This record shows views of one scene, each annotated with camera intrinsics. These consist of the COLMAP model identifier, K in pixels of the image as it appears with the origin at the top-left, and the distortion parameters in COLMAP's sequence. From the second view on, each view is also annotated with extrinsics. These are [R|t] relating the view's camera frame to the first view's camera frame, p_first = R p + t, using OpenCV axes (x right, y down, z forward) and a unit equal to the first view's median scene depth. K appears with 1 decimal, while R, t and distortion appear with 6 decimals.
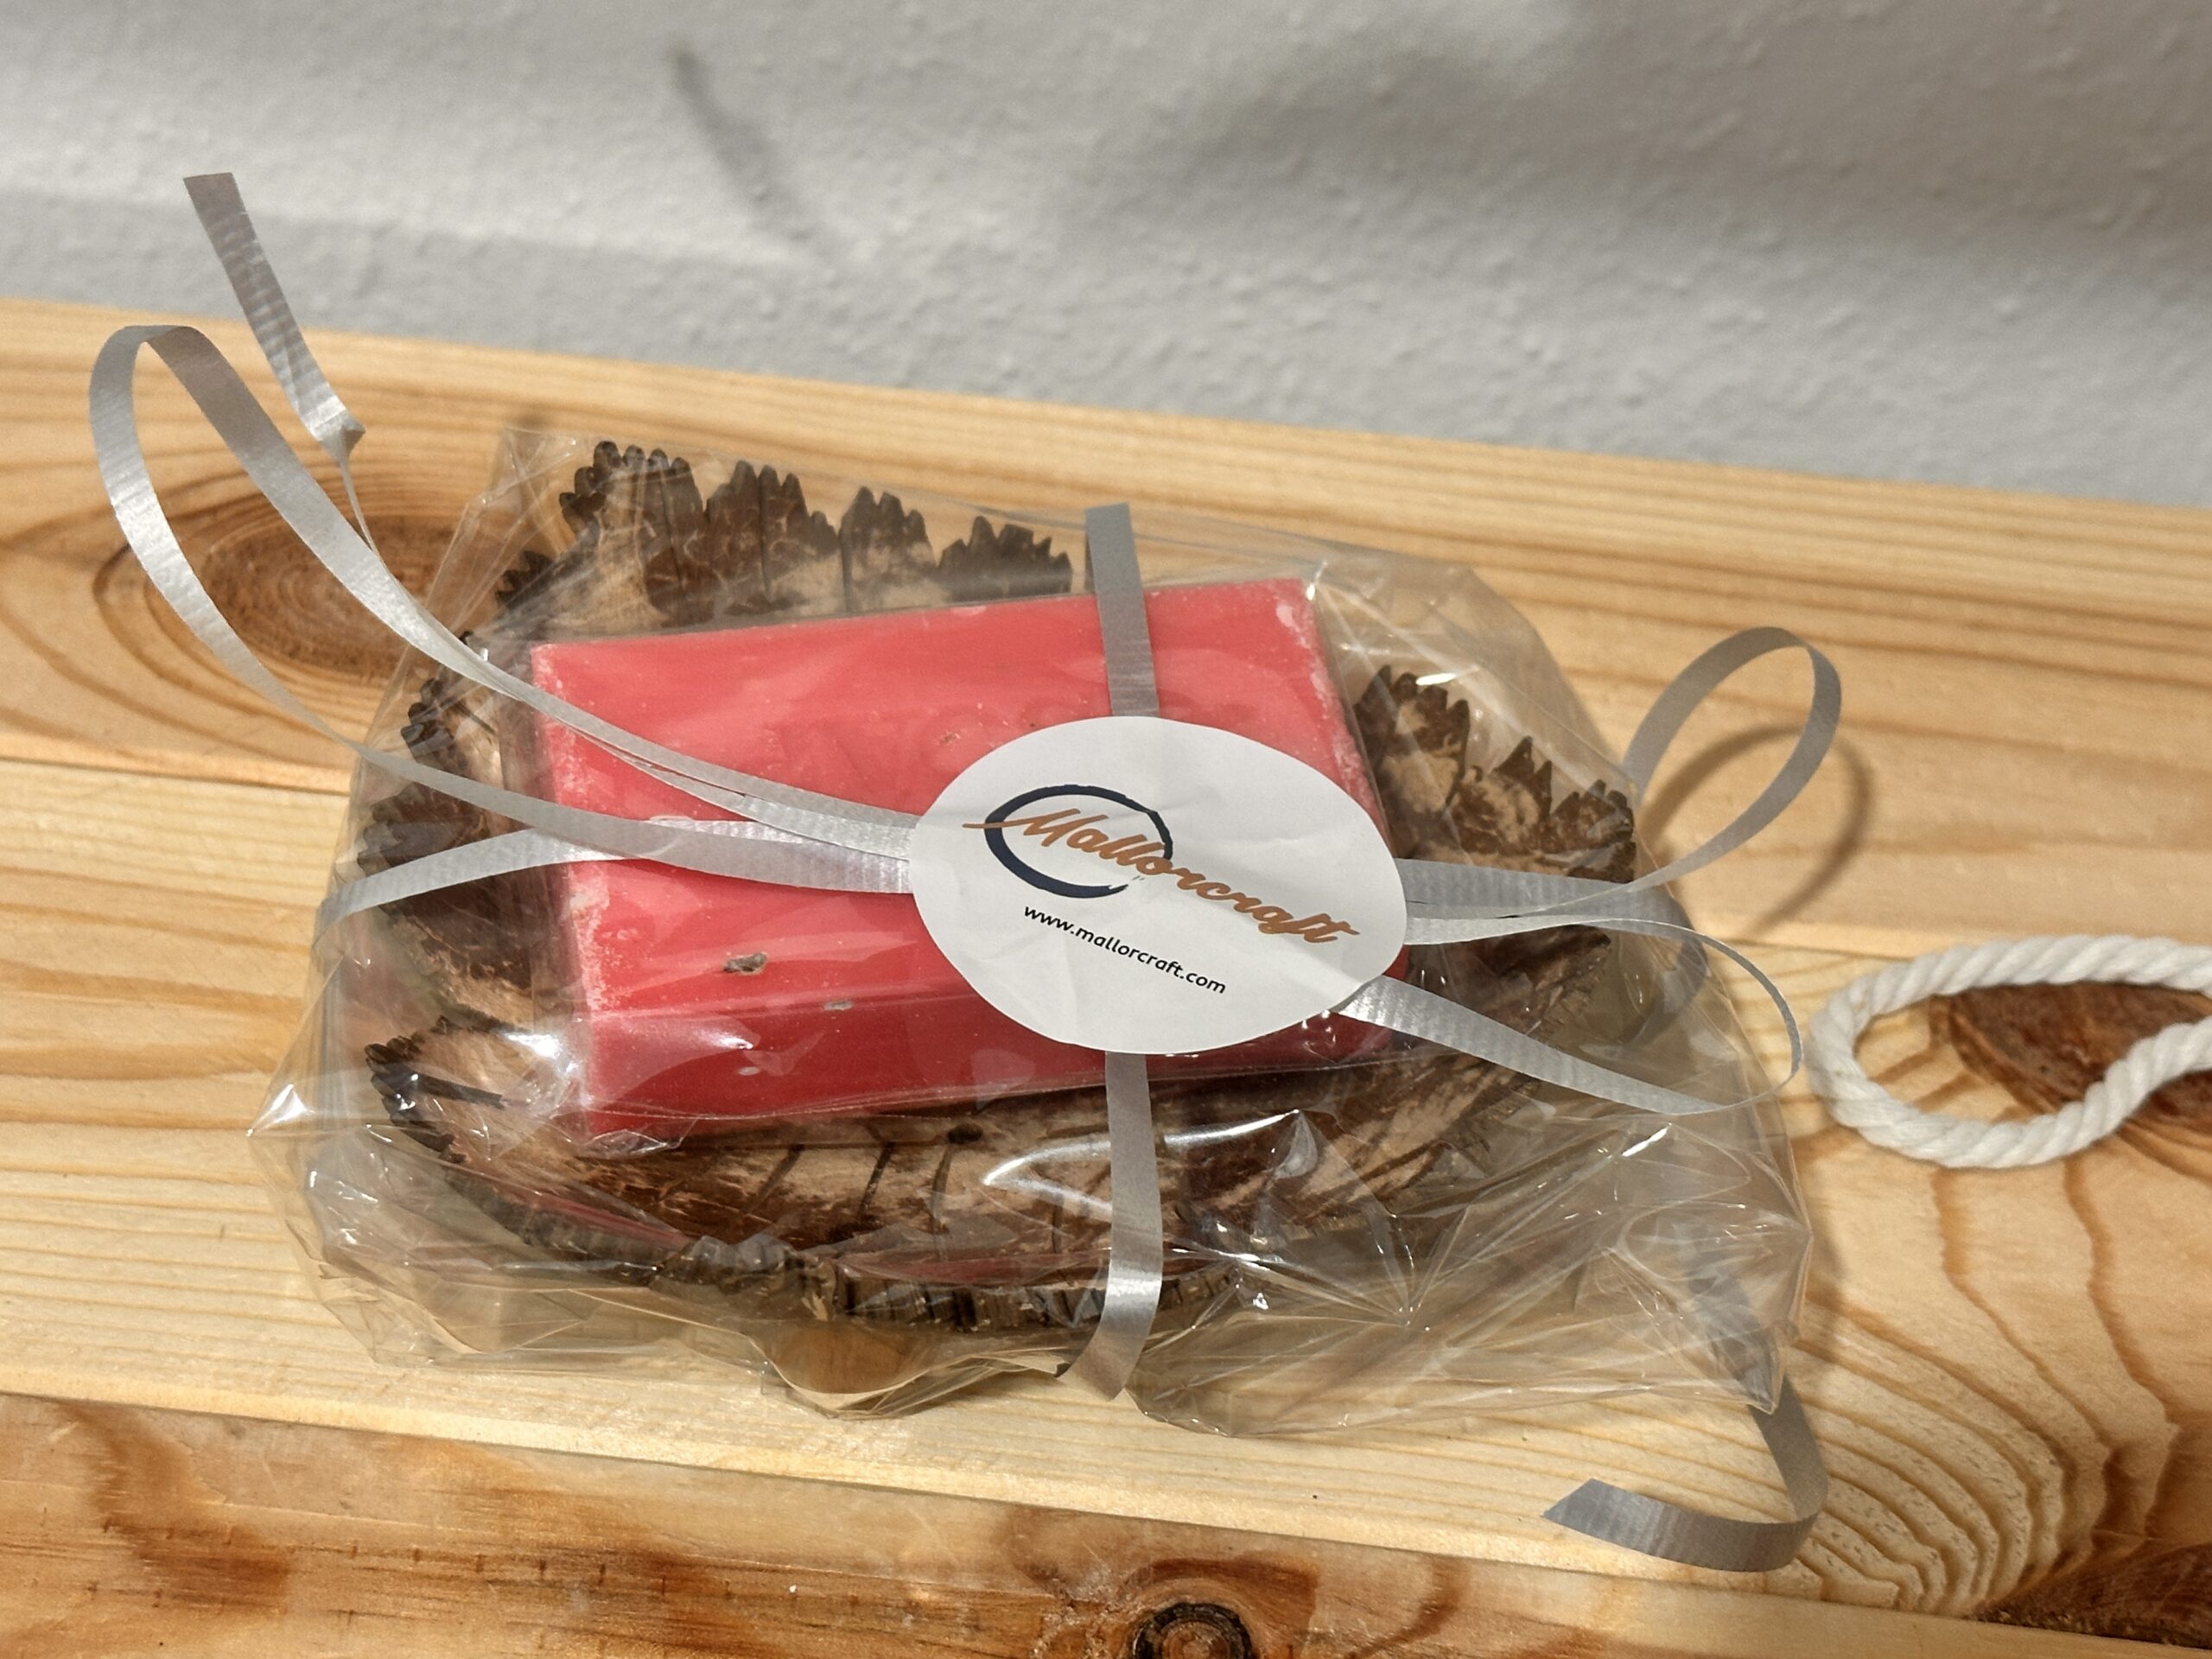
lens RADIAL K [[3730.3, 0, 1111.7], [0, 3730.3, 836.5], [0, 0, 1]] dist [0.112411, 0.000000]
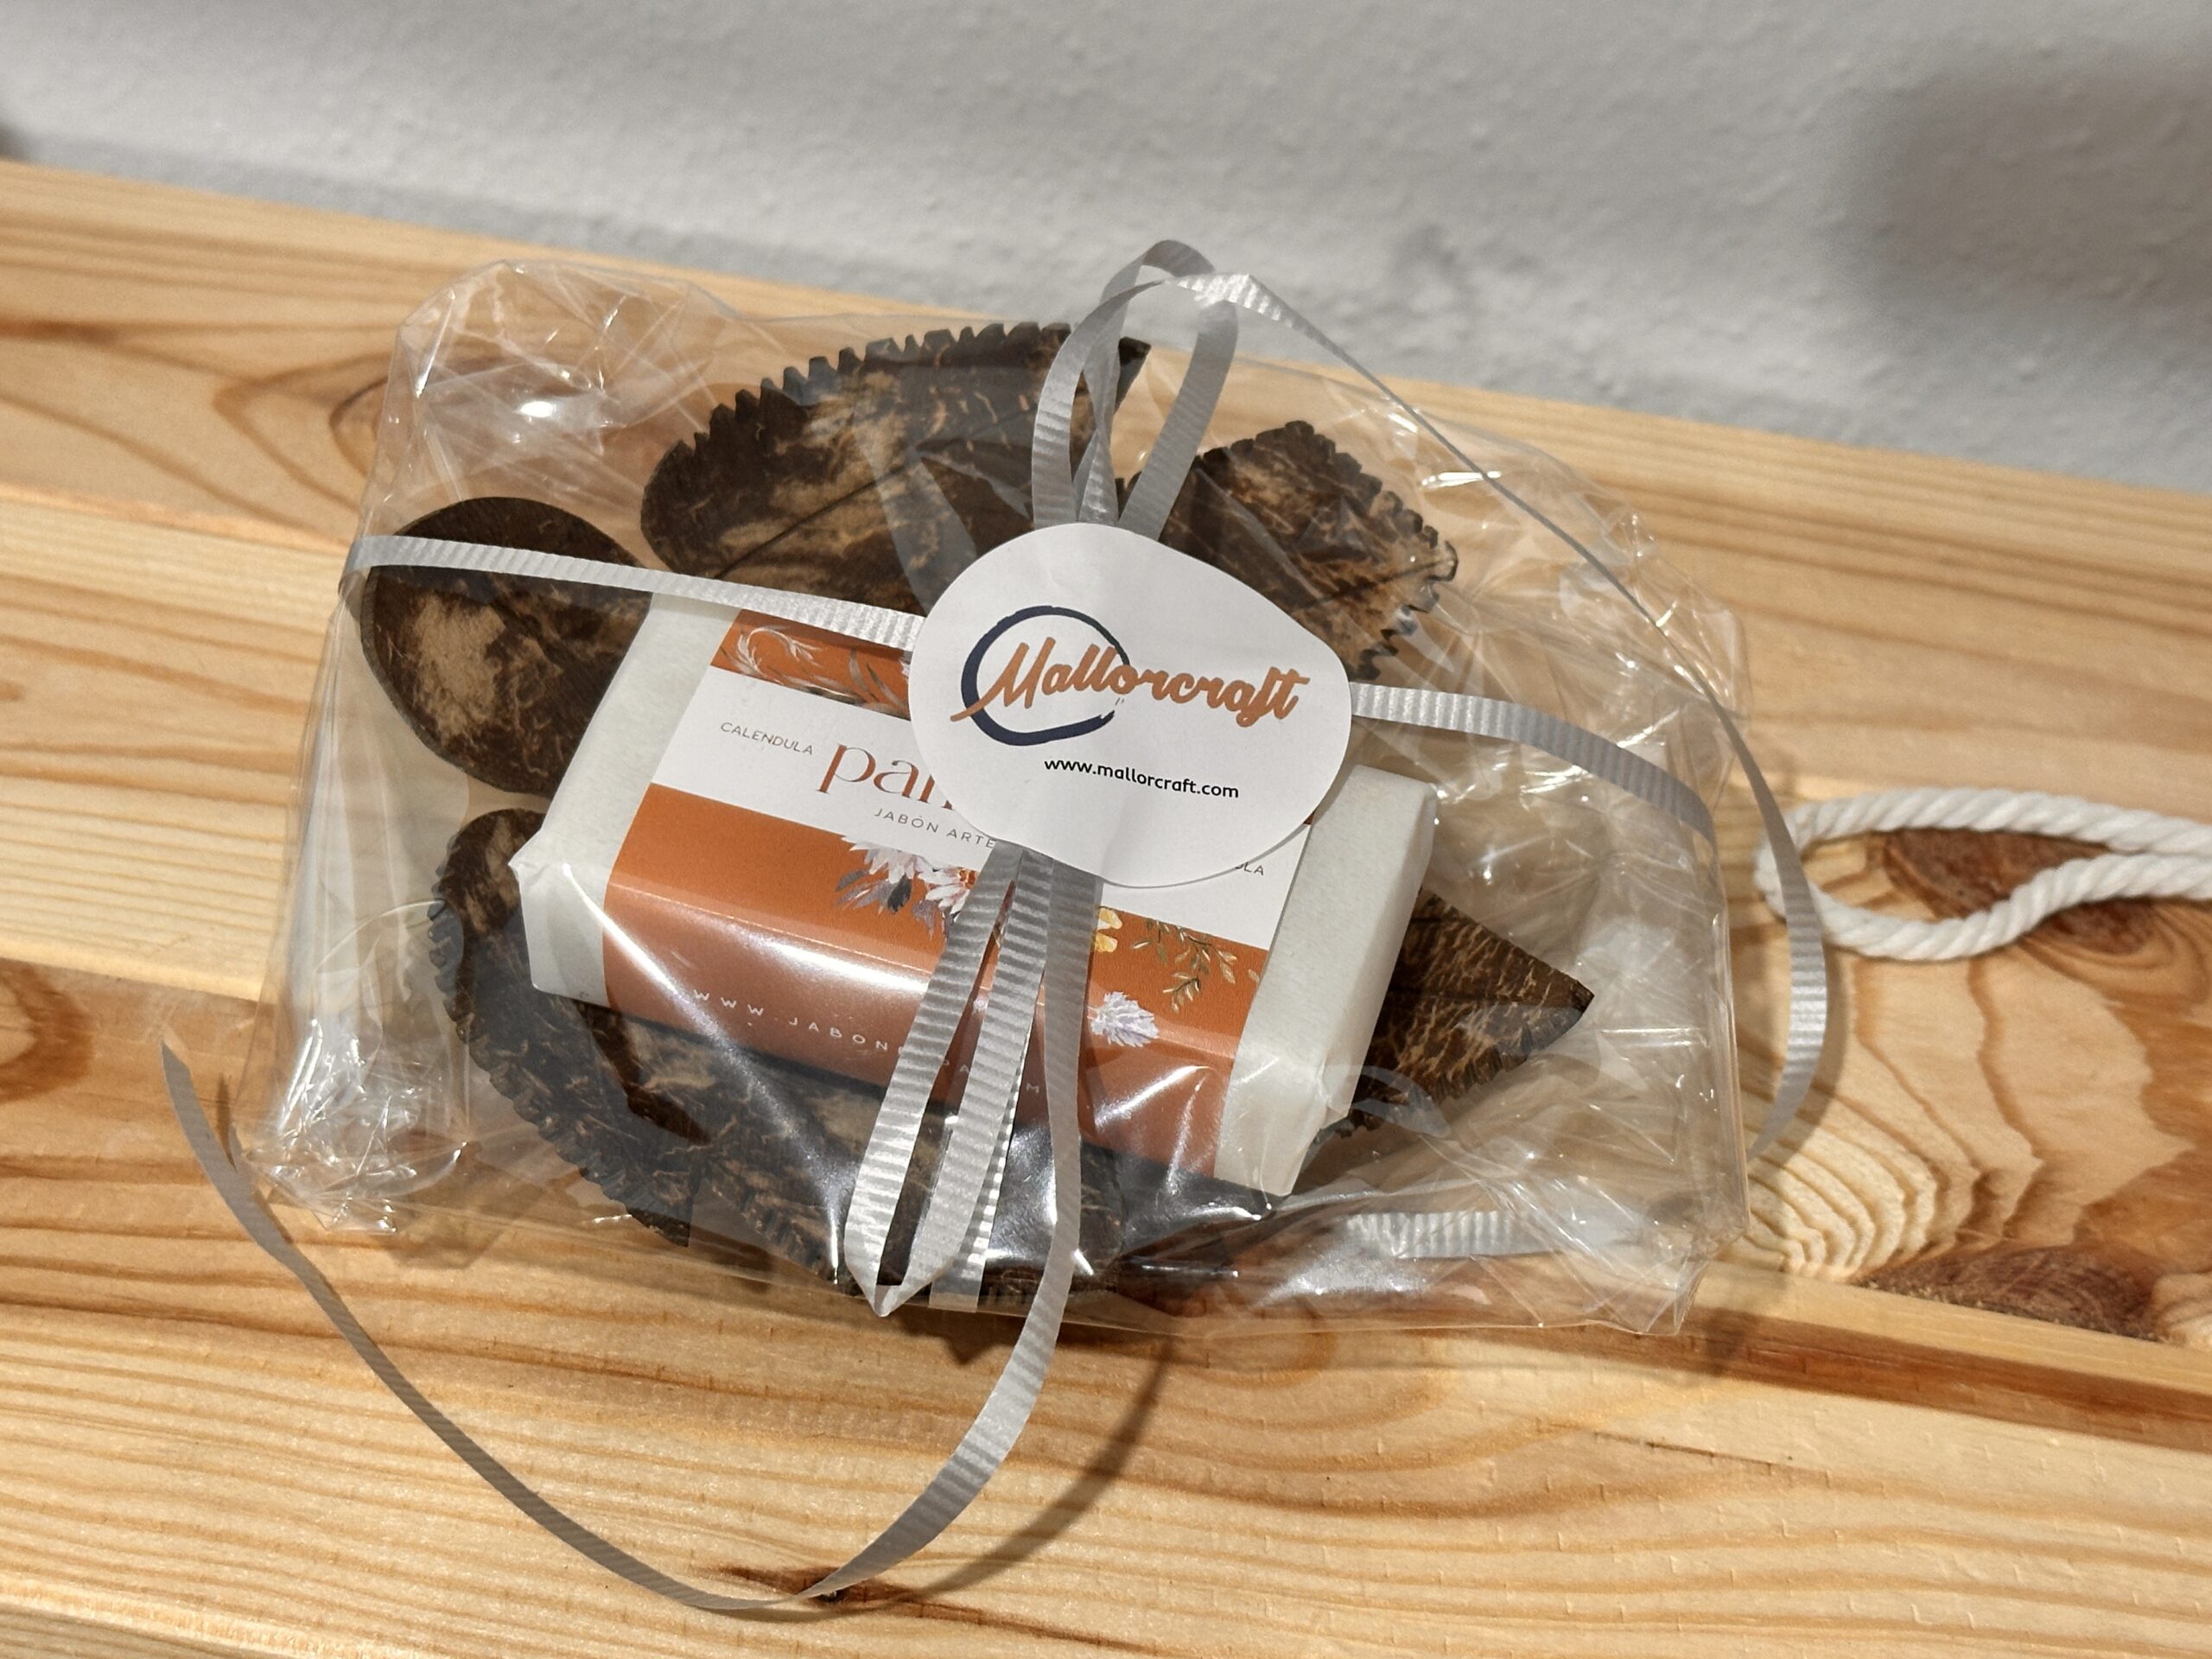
lens RADIAL K [[3730.3, 0, 1139.4], [0, 3730.3, 814.3], [0, 0, 1]] dist [0.112411, 0.000000]
pose [[0.996746, 0.068997, -0.041684, 0.040650], [-0.072690, 0.992841, -0.094778, 0.158621], [0.034846, 0.097499, 0.994625, -0.152245]]
